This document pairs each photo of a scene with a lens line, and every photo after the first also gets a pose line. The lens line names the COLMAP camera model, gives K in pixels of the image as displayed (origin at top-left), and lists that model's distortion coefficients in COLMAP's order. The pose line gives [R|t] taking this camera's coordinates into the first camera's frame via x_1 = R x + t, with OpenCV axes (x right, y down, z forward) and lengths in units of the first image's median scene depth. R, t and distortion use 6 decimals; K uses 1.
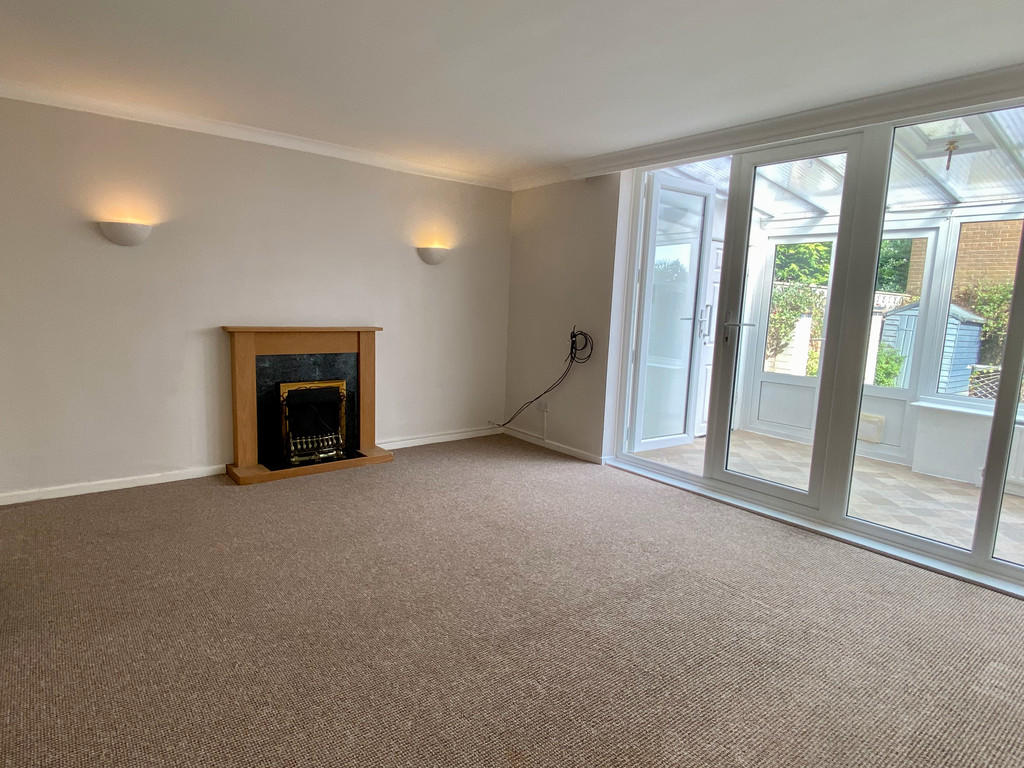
lens RADIAL K [[585.9, 0, 512.0], [0, 585.9, 384.0], [0, 0, 1]] dist [0.030886, -0.034825]
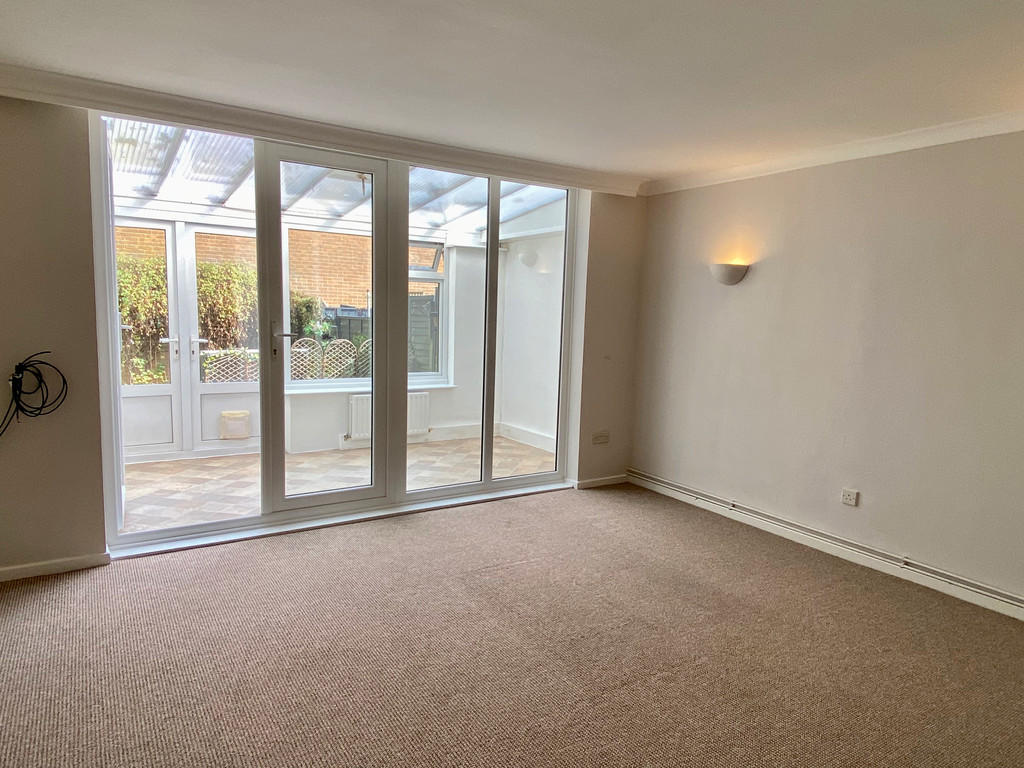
lens RADIAL K [[655.2, 0, 512.0], [0, 655.2, 384.0], [0, 0, 1]] dist [0.030012, -0.000807]
pose [[0.092886, -0.149174, 0.984439, -0.357046], [0.114778, 0.983726, 0.138236, -0.077023], [-0.989039, 0.100151, 0.108496, 0.336617]]
